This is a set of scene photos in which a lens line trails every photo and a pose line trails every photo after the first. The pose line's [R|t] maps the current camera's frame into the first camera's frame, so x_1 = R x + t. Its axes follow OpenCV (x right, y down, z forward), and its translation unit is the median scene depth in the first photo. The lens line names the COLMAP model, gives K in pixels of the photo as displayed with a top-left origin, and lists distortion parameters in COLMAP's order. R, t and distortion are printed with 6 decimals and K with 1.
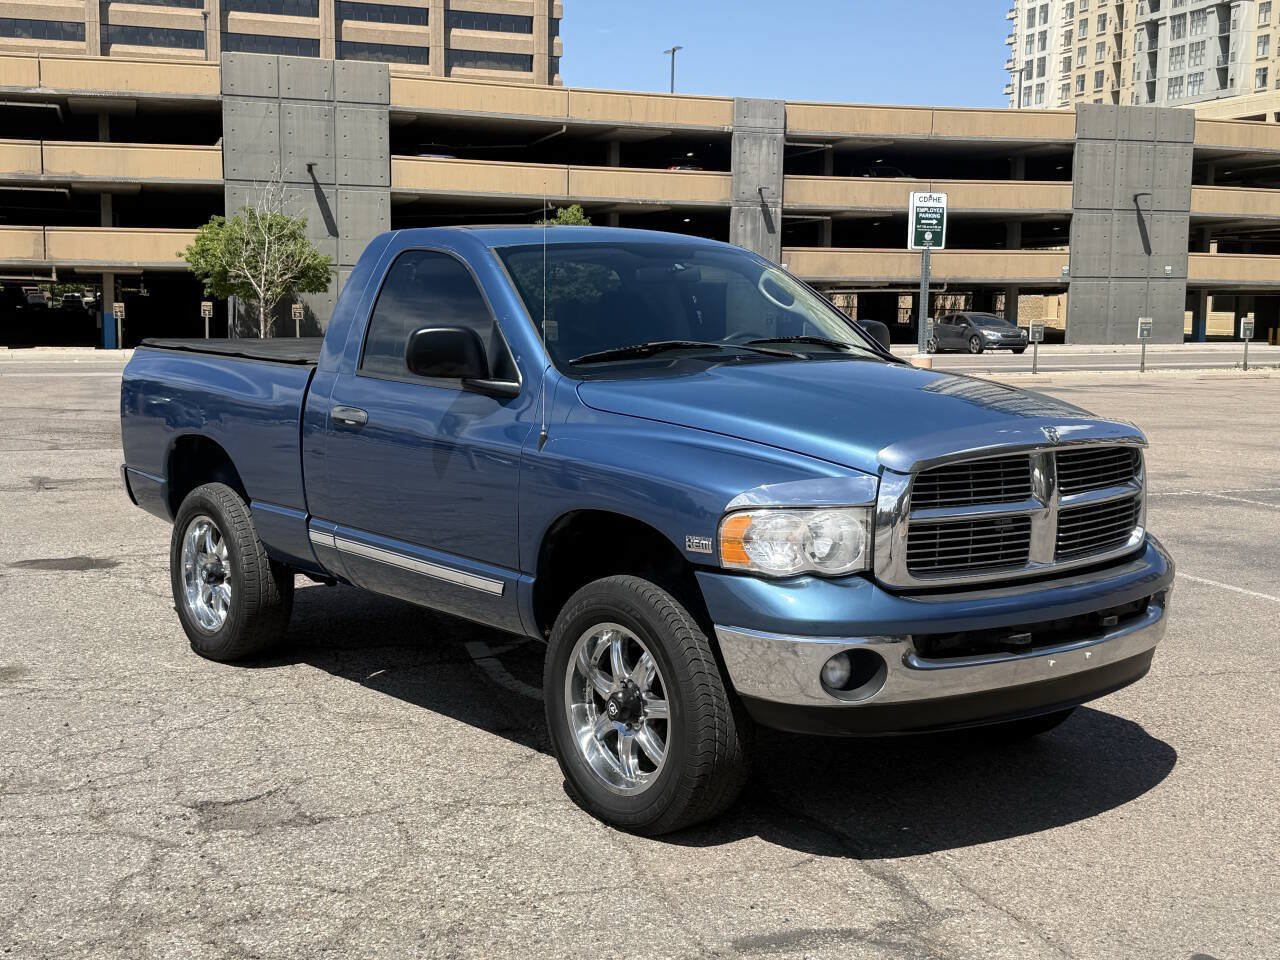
lens RADIAL K [[1550.3, 0, 625.4], [0, 1550.3, 455.9], [0, 0, 1]] dist [0.077094, 0.000000]
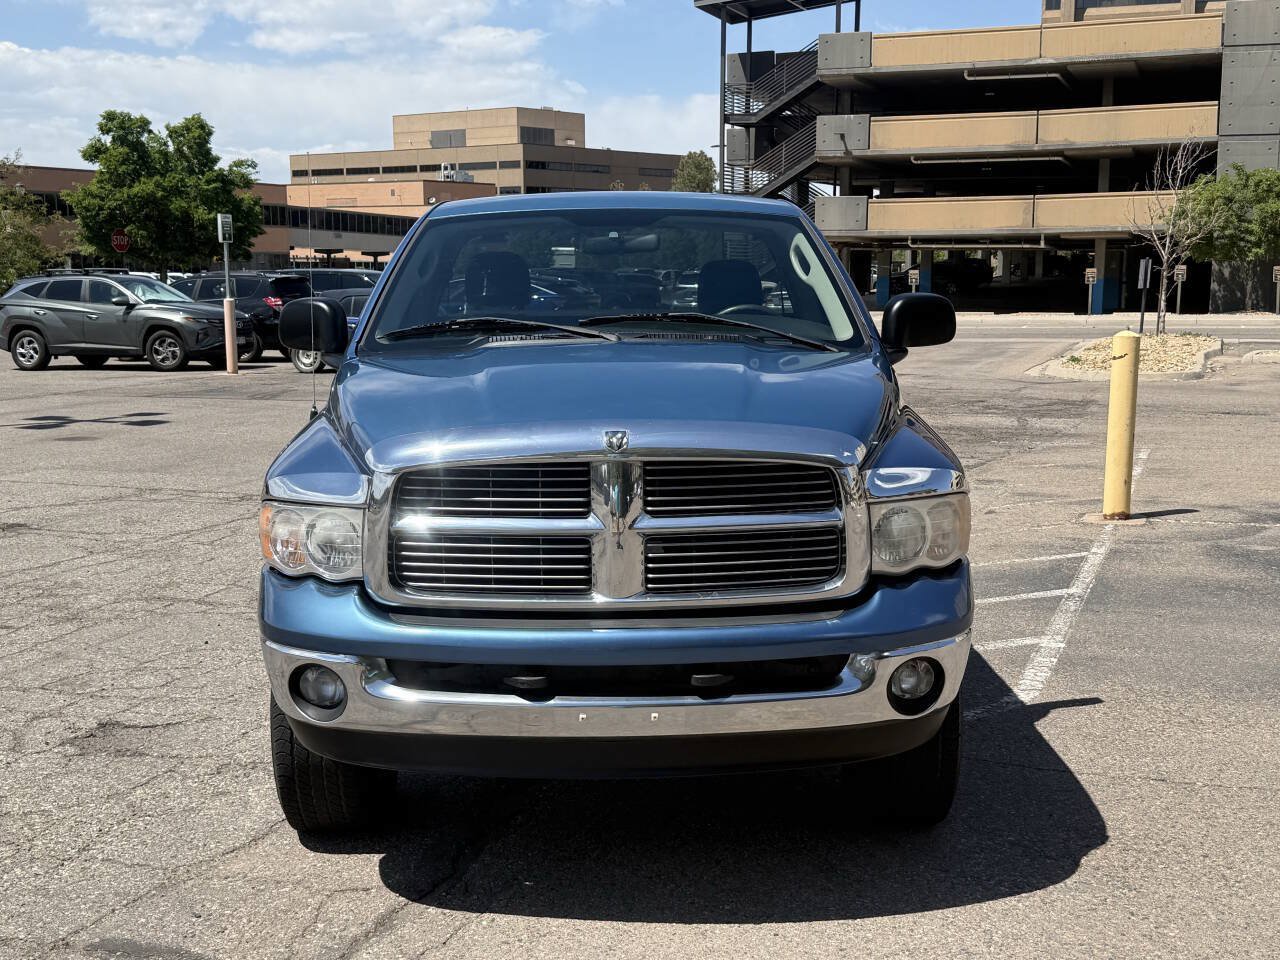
lens RADIAL K [[1539.2, 0, 643.1], [0, 1539.2, 477.3], [0, 0, 1]] dist [0.074858, 0.000000]
pose [[0.792571, 0.071939, -0.605521, 0.585568], [-0.049391, 0.997327, 0.053839, -0.029033], [0.607776, -0.012764, 0.794006, 0.283852]]
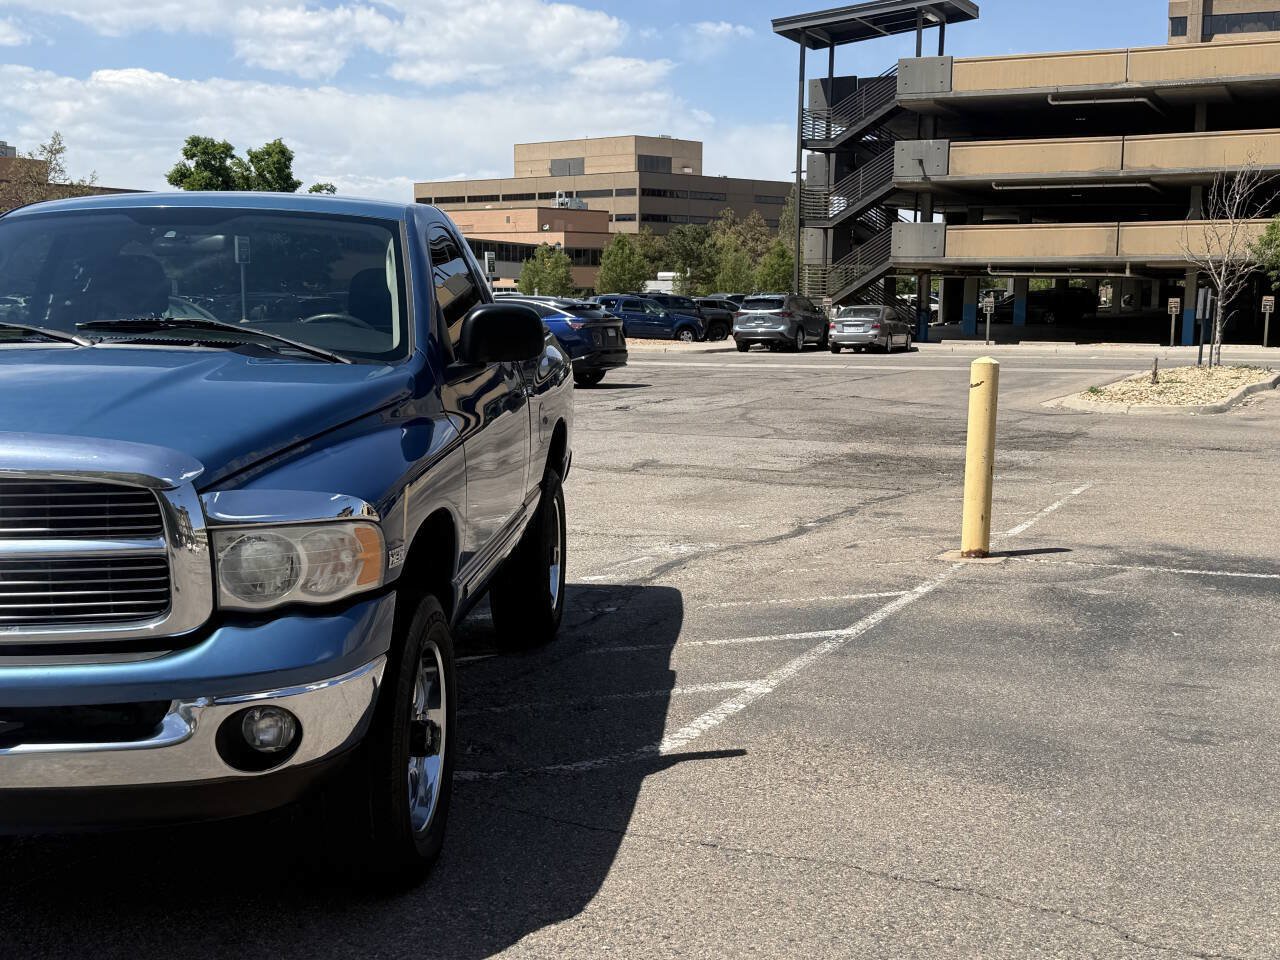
lens RADIAL K [[1539.7, 0, 633.6], [0, 1539.7, 486.6], [0, 0, 1]] dist [0.071678, 0.000000]
pose [[0.742087, 0.079609, -0.665560, 0.763077], [-0.064897, 0.996791, 0.046869, -0.040750], [0.667155, 0.008412, 0.744871, 0.526302]]
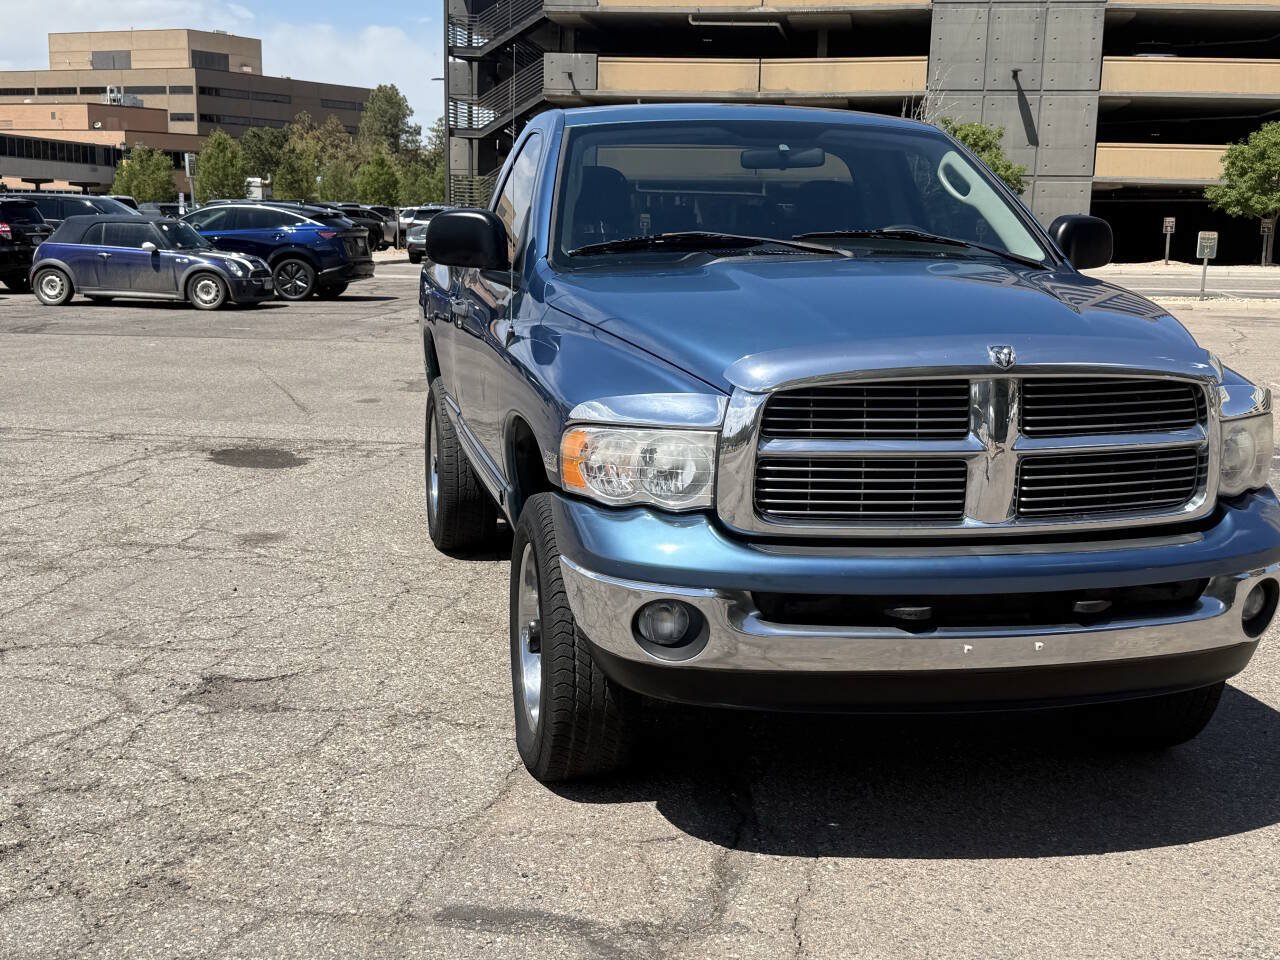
lens RADIAL K [[1542.1, 0, 639.9], [0, 1542.1, 477.3], [0, 0, 1]] dist [0.086034, 0.000000]
pose [[0.895669, 0.084218, -0.436673, 0.343478], [-0.054498, 0.995290, 0.080171, -0.004467], [0.441369, -0.048009, 0.896041, 0.178243]]
